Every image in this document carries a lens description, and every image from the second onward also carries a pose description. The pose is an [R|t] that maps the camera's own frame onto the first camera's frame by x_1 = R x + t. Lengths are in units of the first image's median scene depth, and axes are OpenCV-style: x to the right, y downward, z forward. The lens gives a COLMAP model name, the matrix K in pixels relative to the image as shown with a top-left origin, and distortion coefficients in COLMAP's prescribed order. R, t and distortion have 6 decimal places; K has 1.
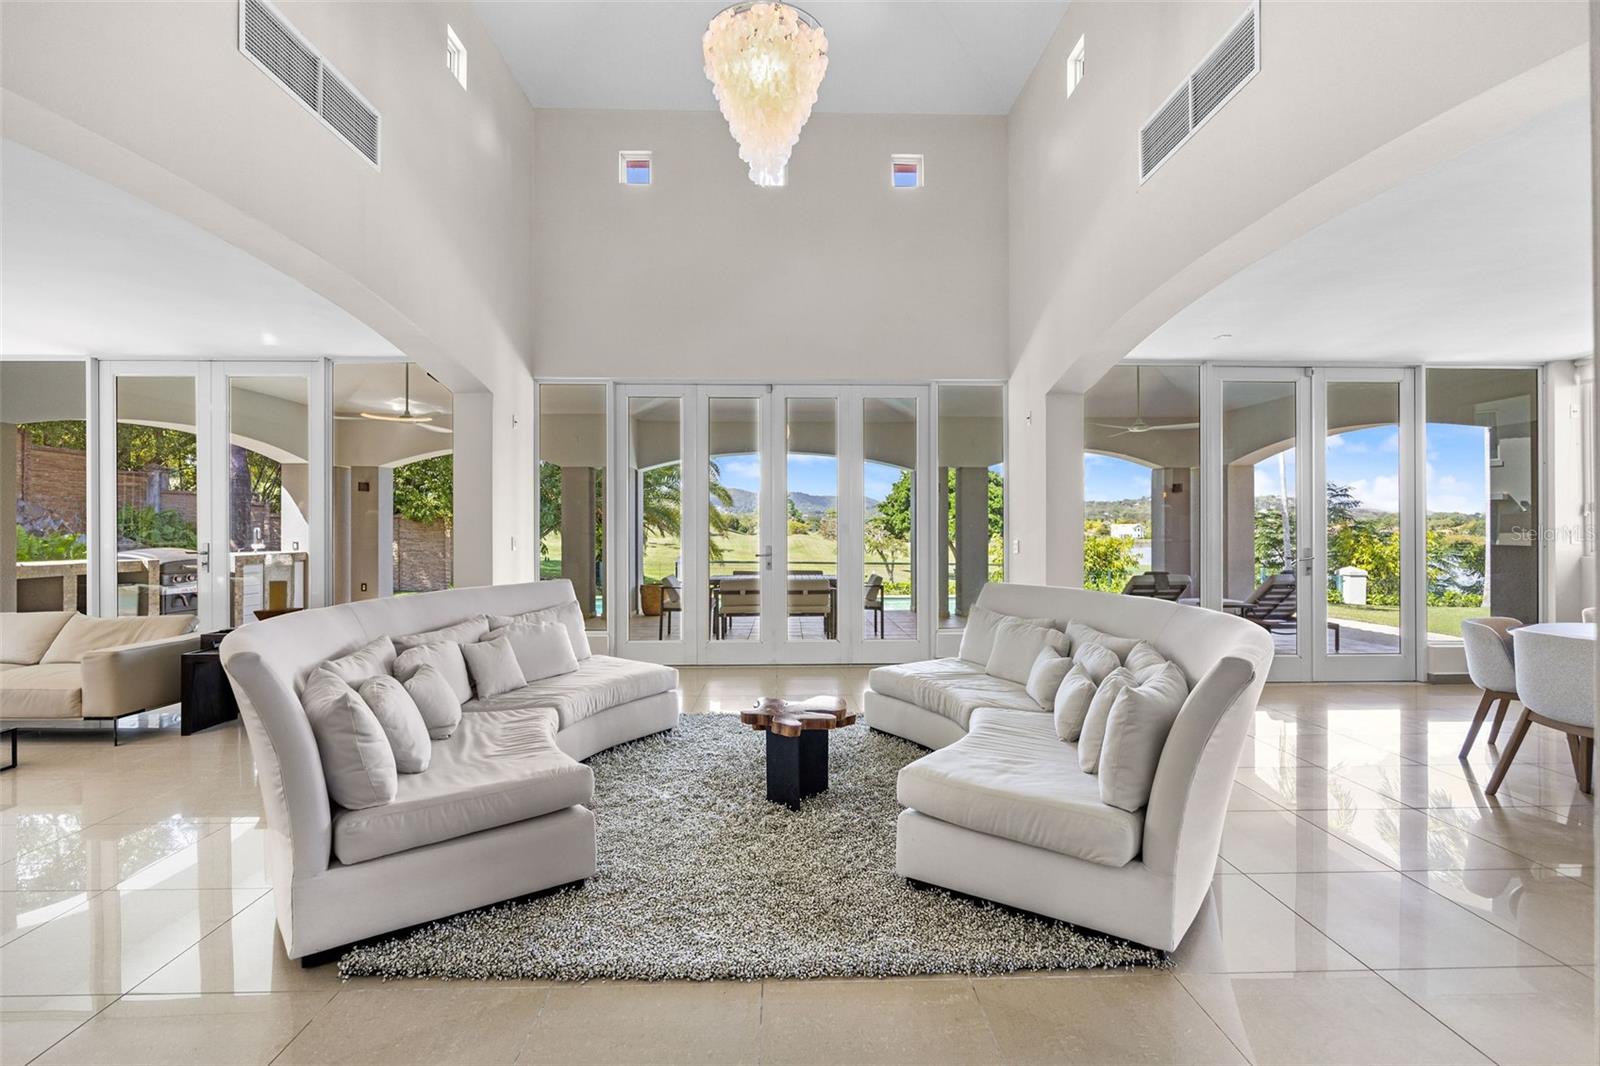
lens RADIAL K [[723.1, 0, 800.0], [0, 723.1, 533.0], [0, 0, 1]] dist [-0.022616, 0.005793]
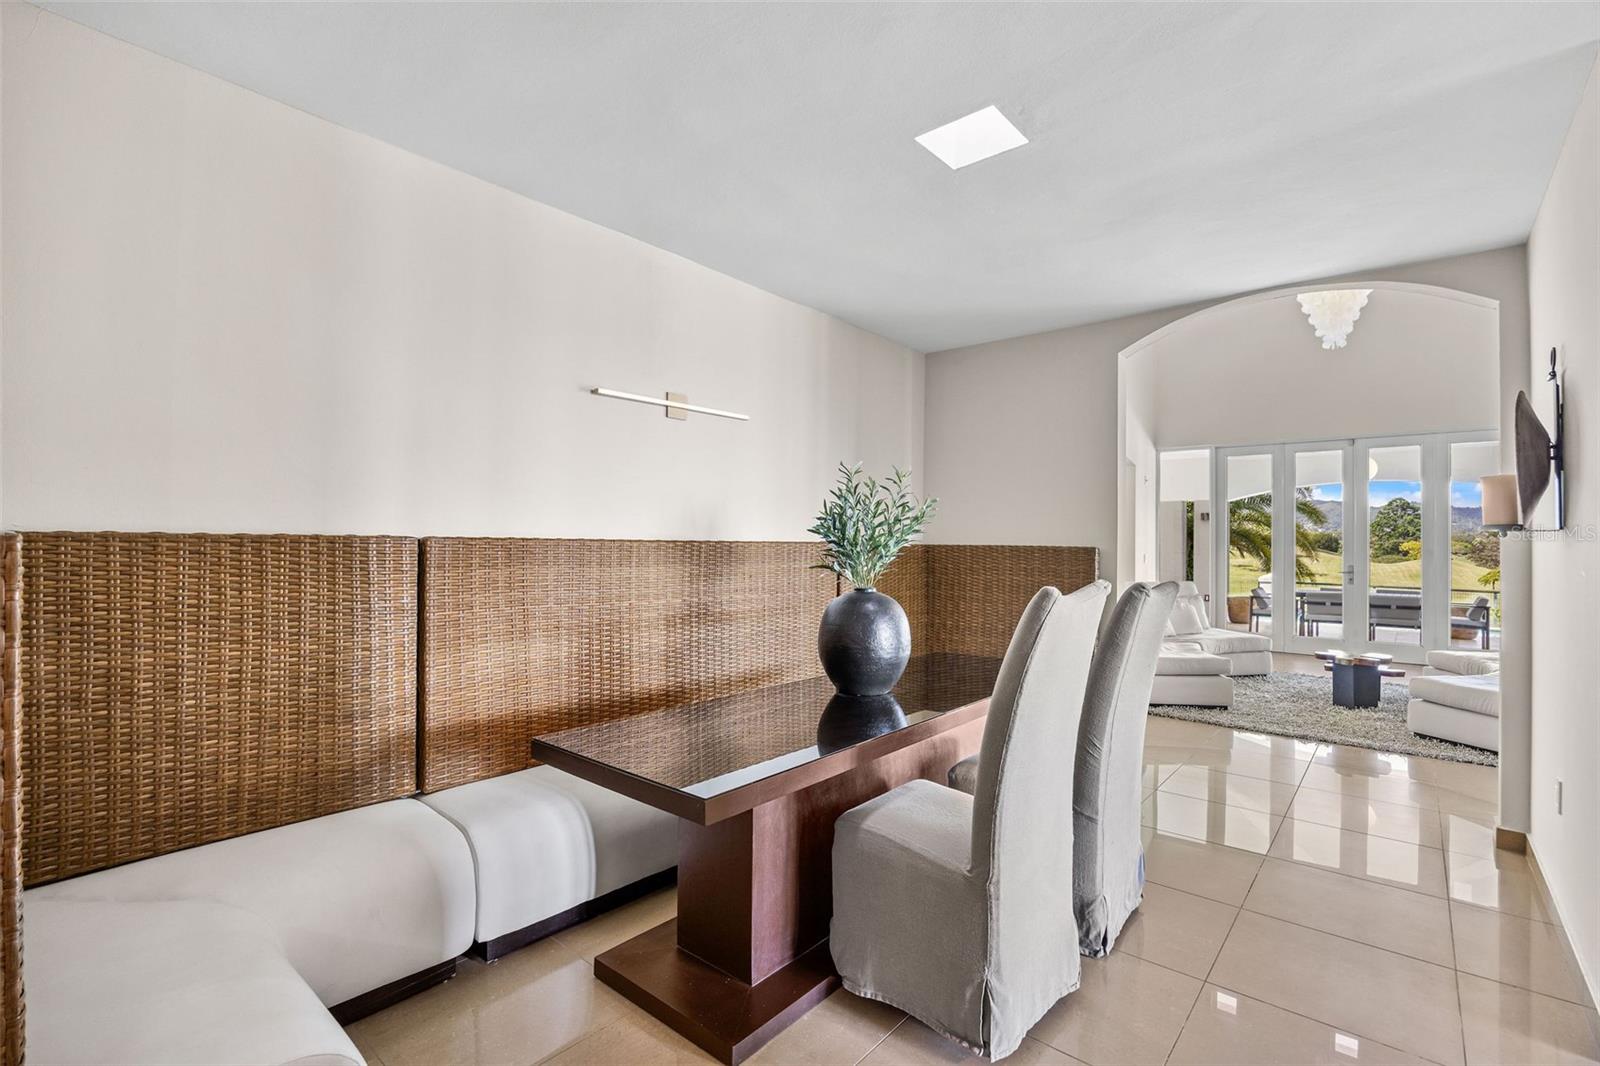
lens RADIAL K [[723.1, 0, 800.0], [0, 723.1, 533.0], [0, 0, 1]] dist [-0.022616, 0.005793]
pose [[0.744053, 0.001384, -0.668120, 0.125542], [-0.017958, 0.999678, -0.017929, 0.001518], [0.667880, 0.025339, 0.743838, -0.975349]]
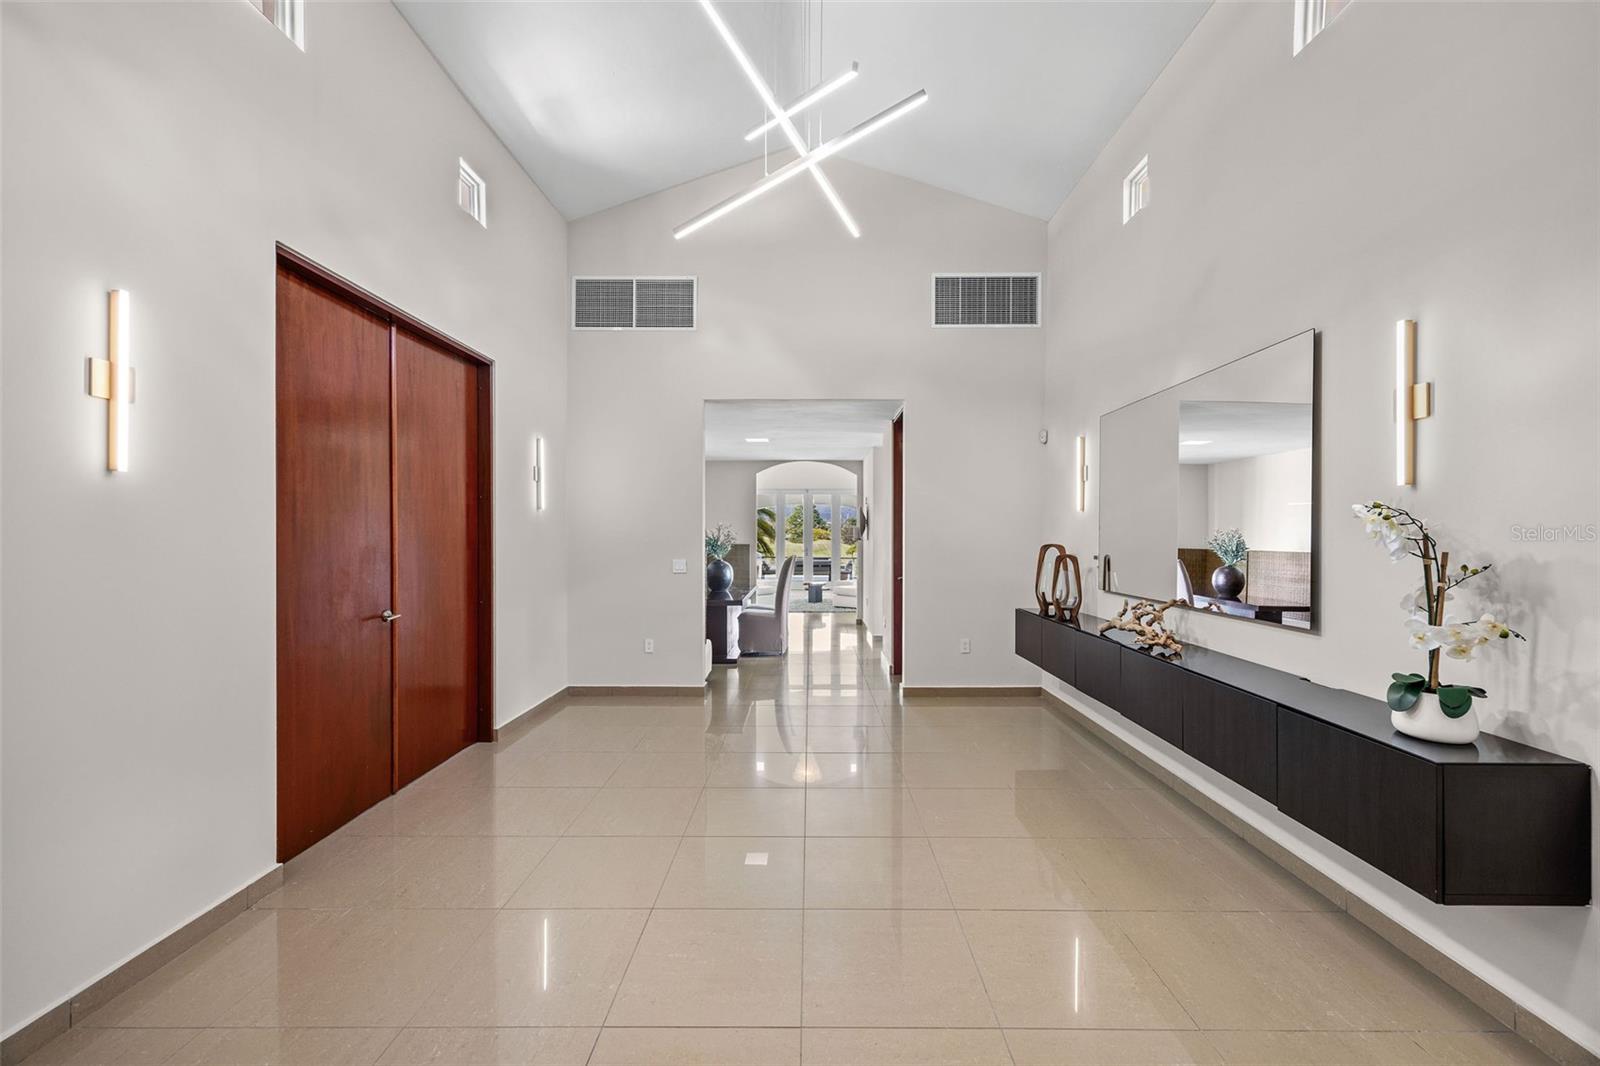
lens RADIAL K [[659.4, 0, 800.0], [0, 659.4, 533.0], [0, 0, 1]] dist [0.000022, 0.000005]
pose [[0.999324, 0.004629, -0.036473, 0.041424], [-0.004937, 0.999953, -0.008385, -0.030021], [0.036432, 0.008559, 0.999299, -2.592540]]
